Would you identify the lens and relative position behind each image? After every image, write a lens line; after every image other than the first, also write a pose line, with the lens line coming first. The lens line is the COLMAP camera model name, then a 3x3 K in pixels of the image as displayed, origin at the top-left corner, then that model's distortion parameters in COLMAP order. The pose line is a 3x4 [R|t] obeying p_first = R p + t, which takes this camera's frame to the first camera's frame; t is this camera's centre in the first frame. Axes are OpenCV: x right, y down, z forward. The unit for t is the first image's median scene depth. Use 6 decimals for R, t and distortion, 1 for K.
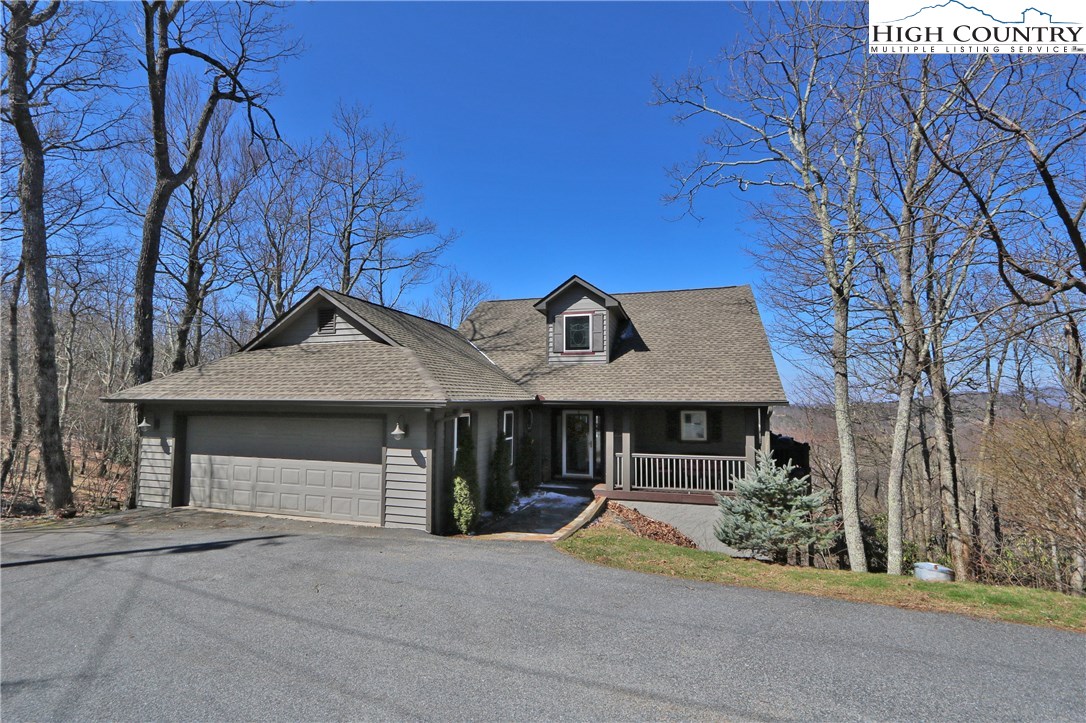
lens RADIAL K [[498.8, 0, 546.8], [0, 498.8, 355.3], [0, 0, 1]] dist [-0.014926, 0.002113]
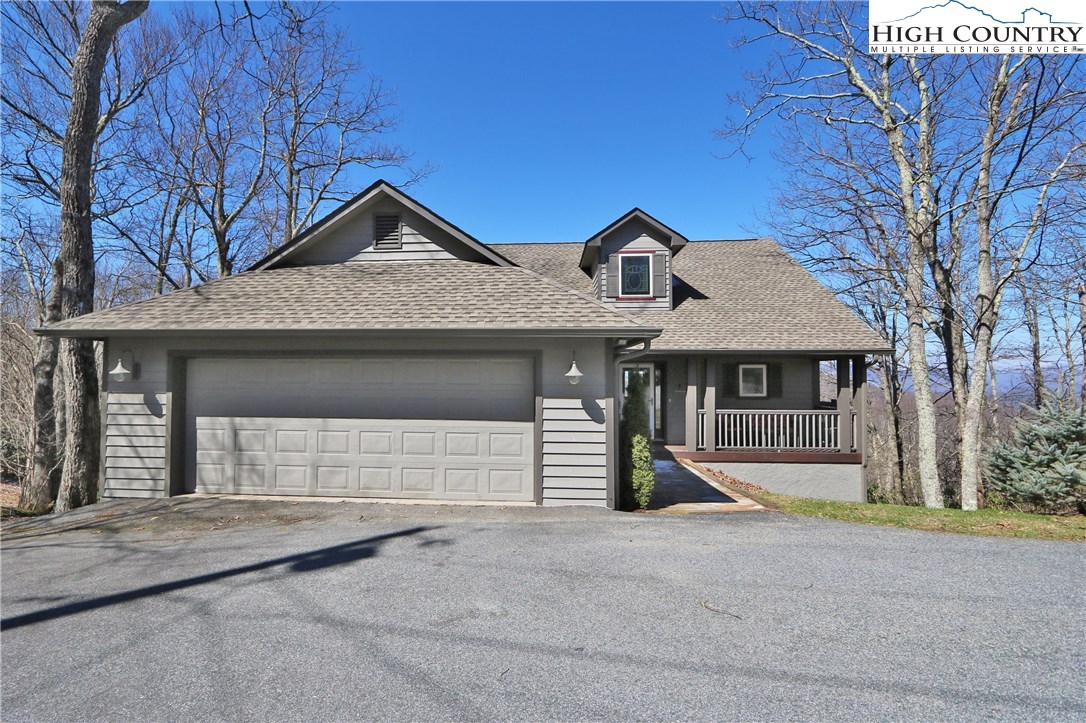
lens RADIAL K [[498.8, 0, 537.5], [0, 498.8, 352.0], [0, 0, 1]] dist [-0.014926, 0.002113]
pose [[0.976831, 0.007677, 0.213875, -0.366709], [-0.017552, 0.998864, 0.044310, 0.067319], [-0.213292, -0.047037, 0.975856, 0.229289]]
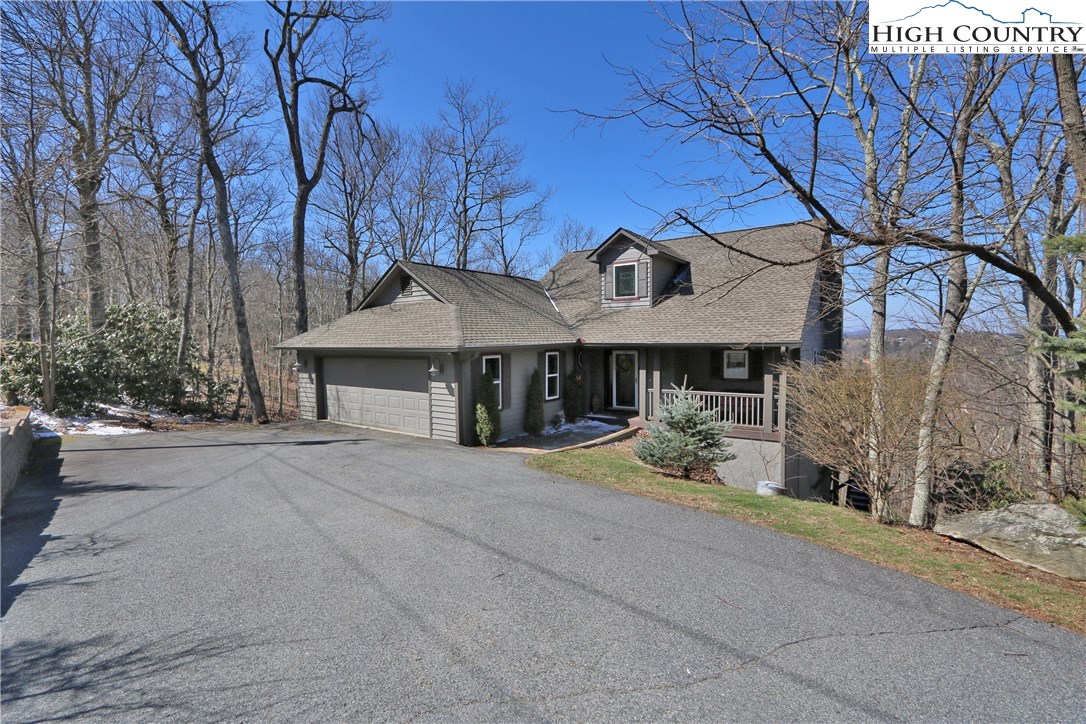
lens RADIAL K [[498.8, 0, 554.7], [0, 498.8, 351.2], [0, 0, 1]] dist [-0.014926, 0.002113]
pose [[0.948061, -0.006824, -0.318015, 0.330596], [0.044369, 0.992833, 0.110966, -0.024646], [0.314978, -0.119313, 0.941569, -0.126595]]
